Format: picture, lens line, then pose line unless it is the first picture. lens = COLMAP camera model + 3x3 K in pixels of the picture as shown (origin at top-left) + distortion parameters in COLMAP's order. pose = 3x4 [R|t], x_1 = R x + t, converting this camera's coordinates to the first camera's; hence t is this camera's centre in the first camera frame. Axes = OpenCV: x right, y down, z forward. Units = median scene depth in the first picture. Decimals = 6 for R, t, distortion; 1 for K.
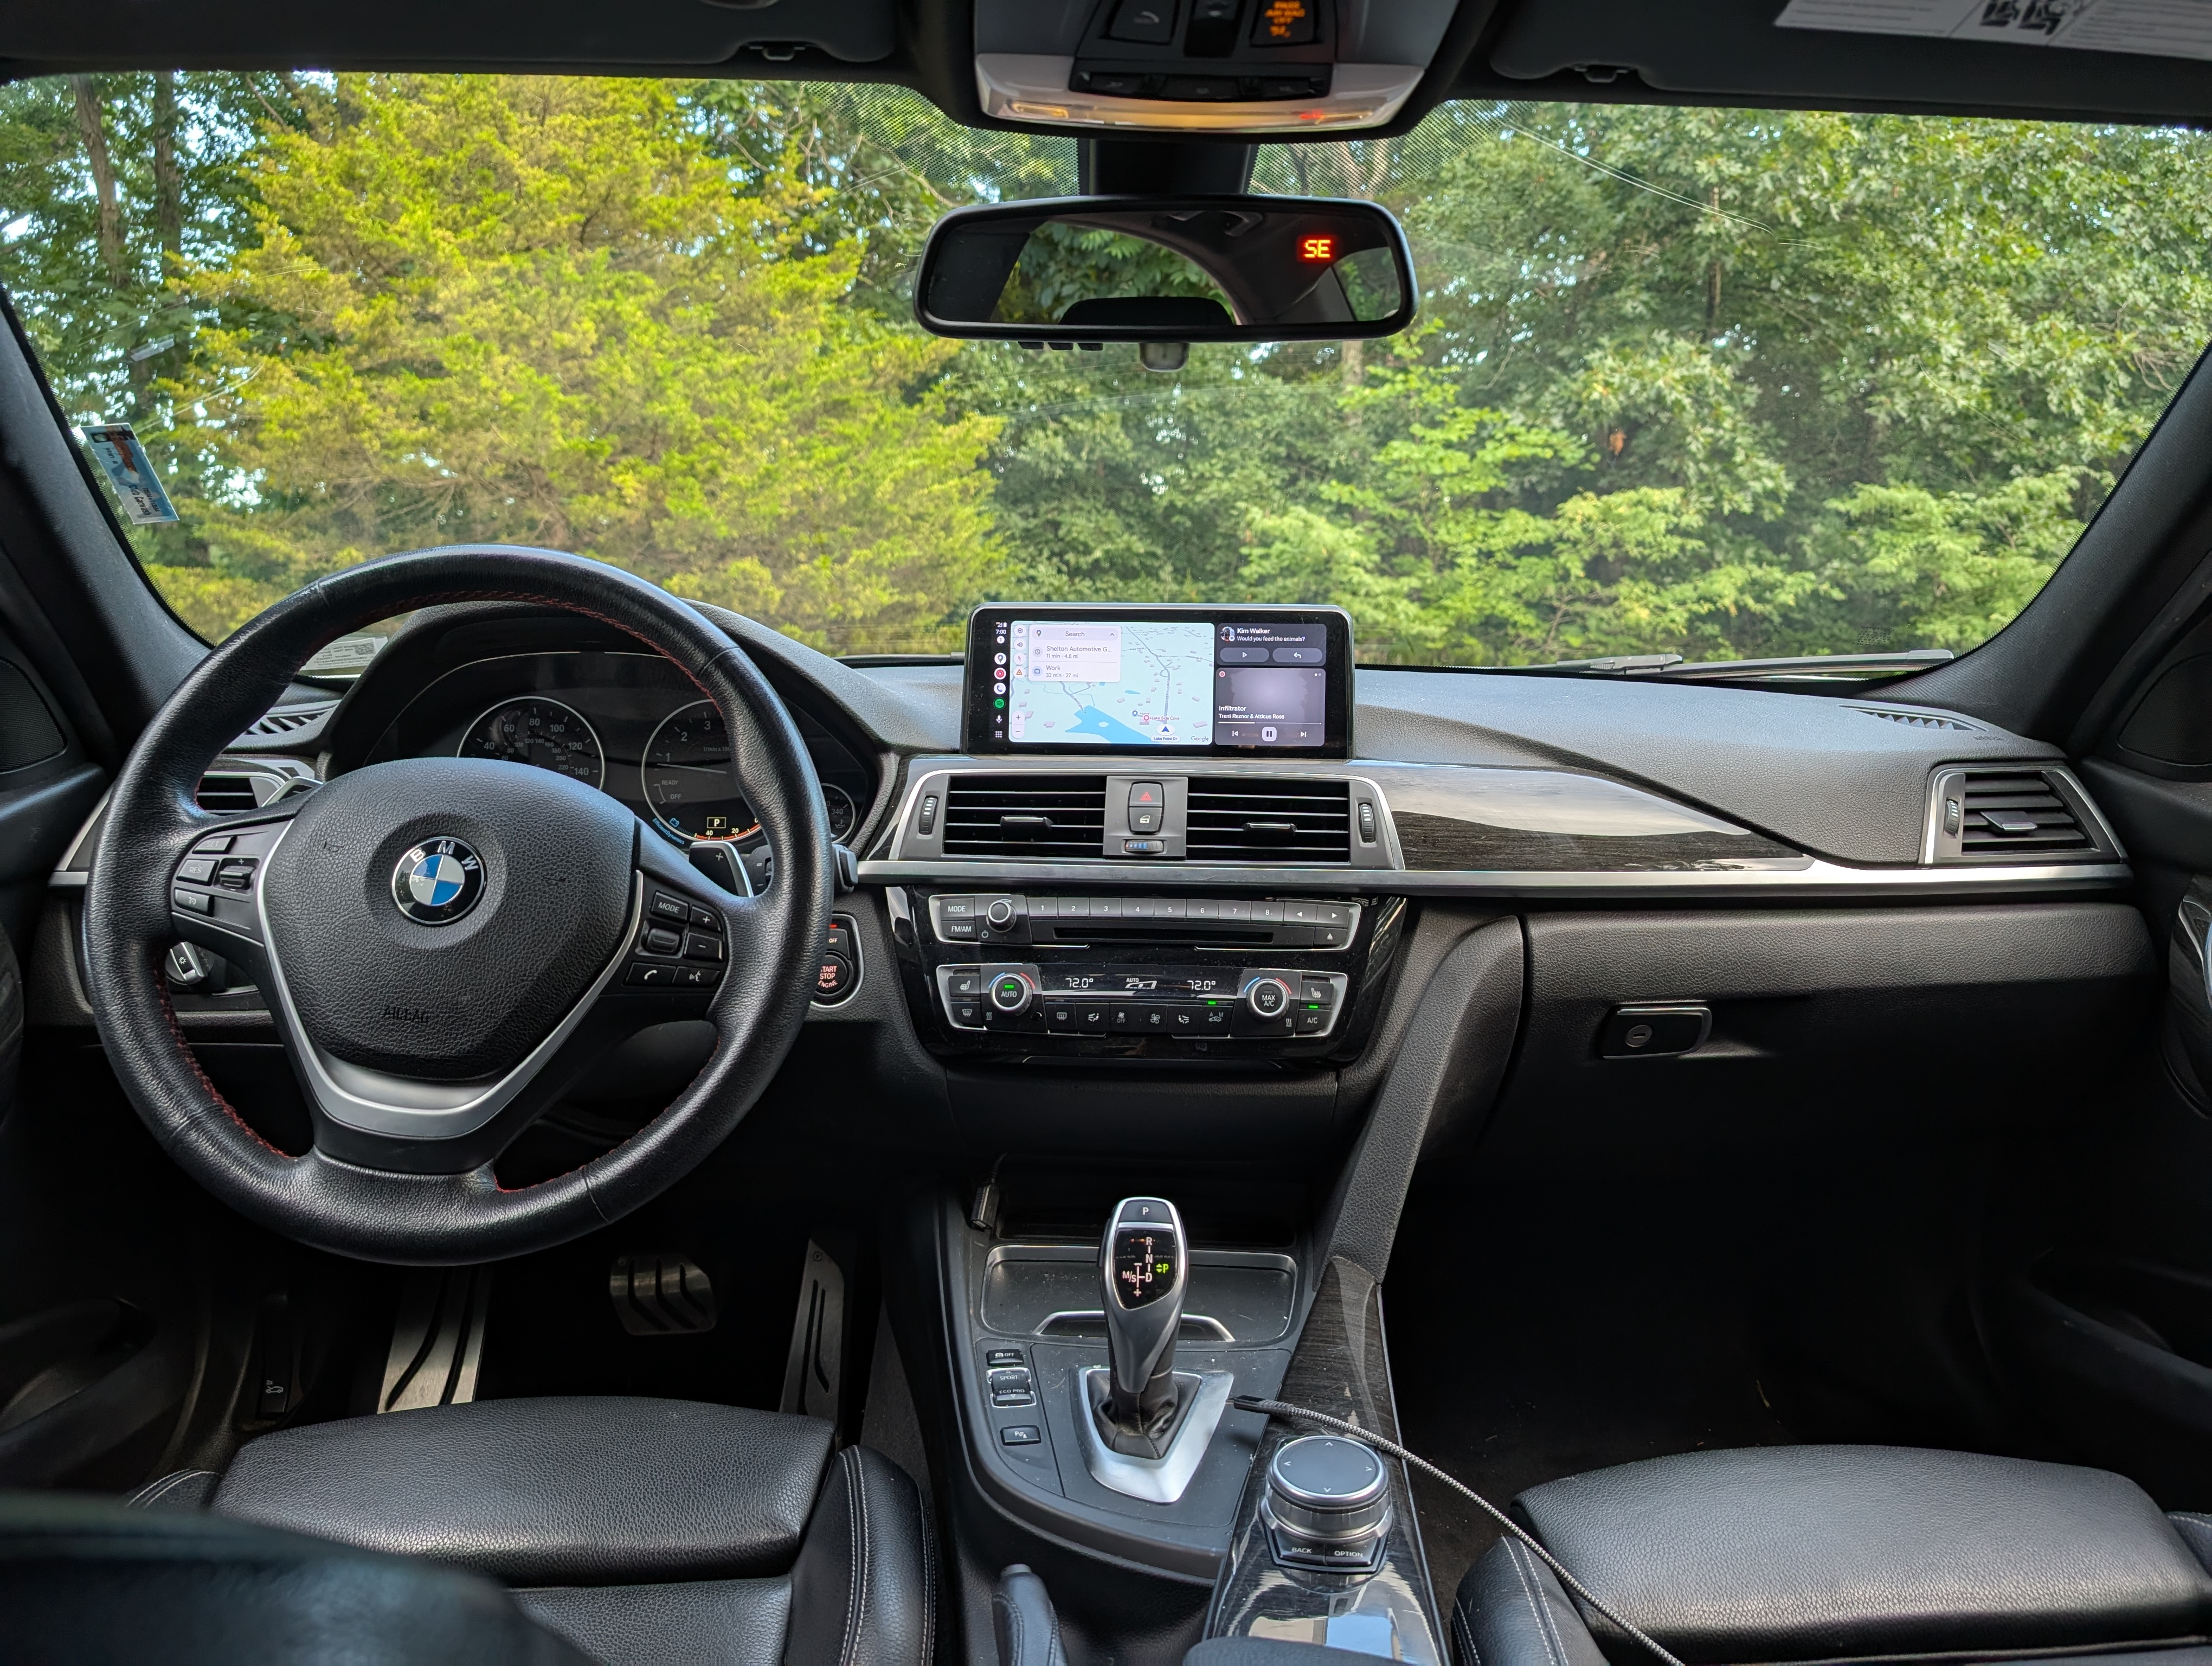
lens RADIAL K [[1547.6, 0, 1112.8], [0, 1547.6, 828.0], [0, 0, 1]] dist [0.037597, -0.004367]
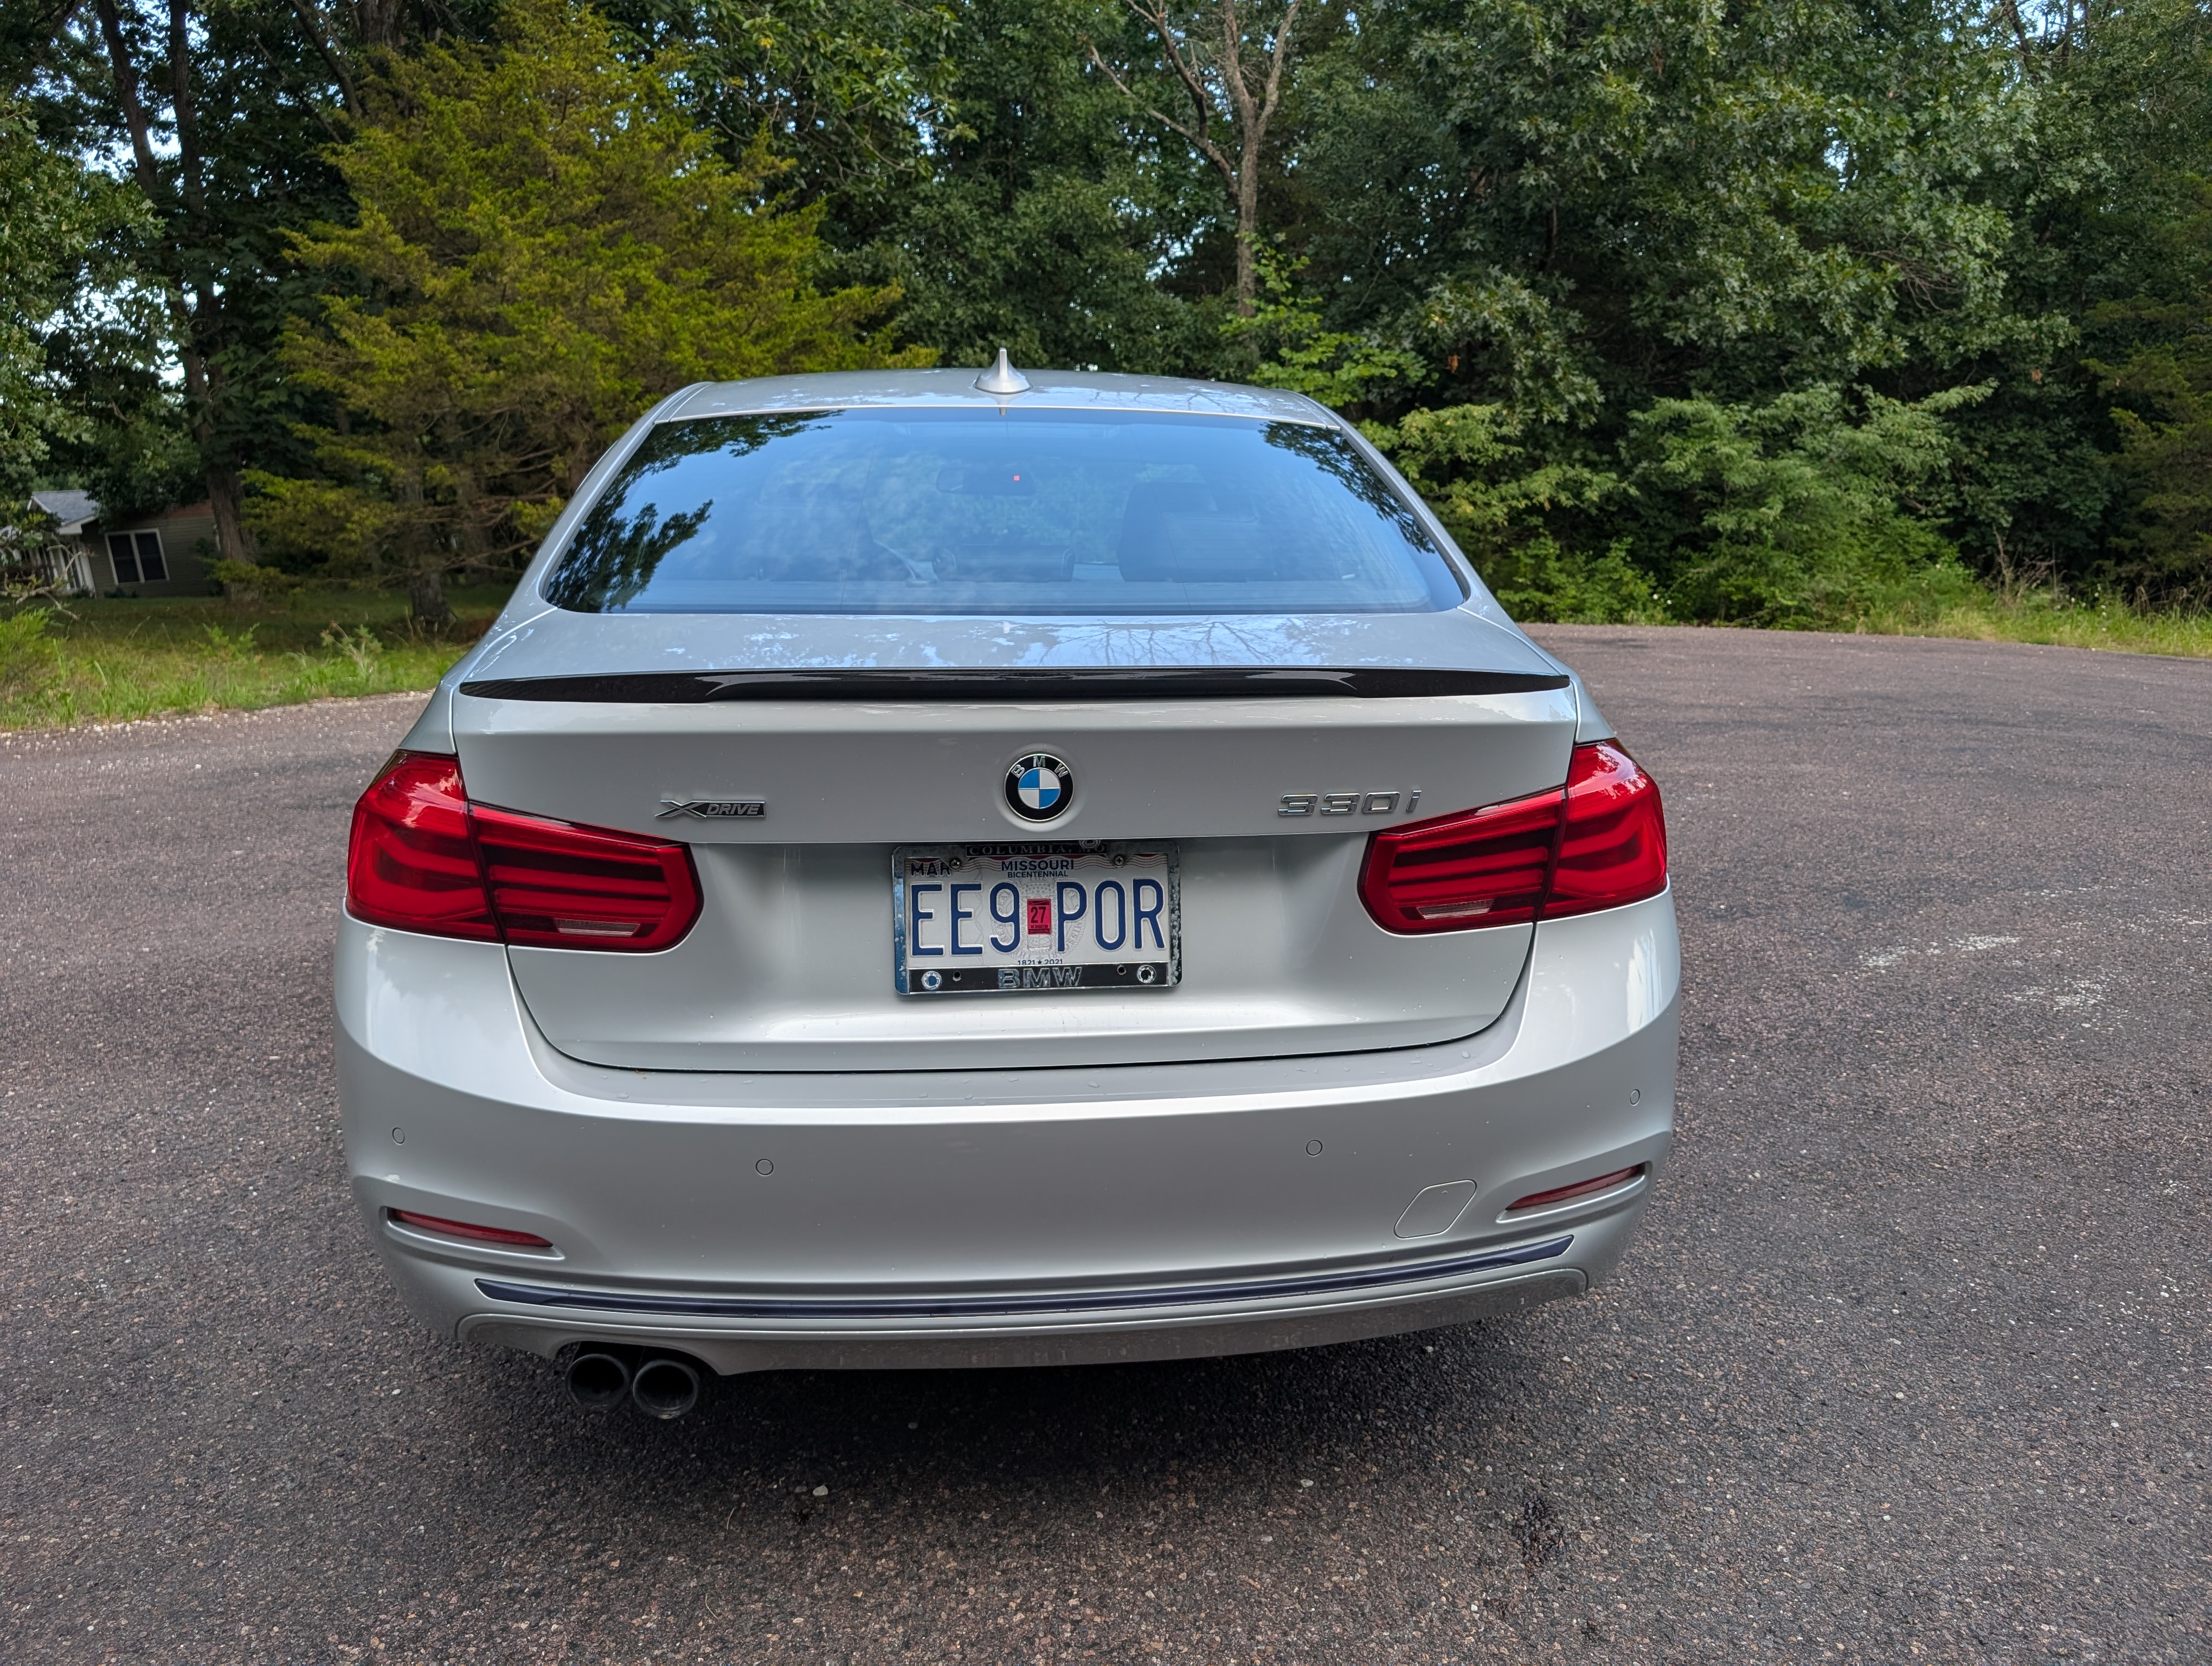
lens RADIAL K [[1547.6, 0, 1093.3], [0, 1547.6, 839.5], [0, 0, 1]] dist [0.037597, -0.004367]
pose [[0.999574, -0.008402, 0.027950, 0.011658], [0.006151, 0.996803, 0.079658, 0.019827], [-0.028530, -0.079452, 0.996430, -0.209856]]
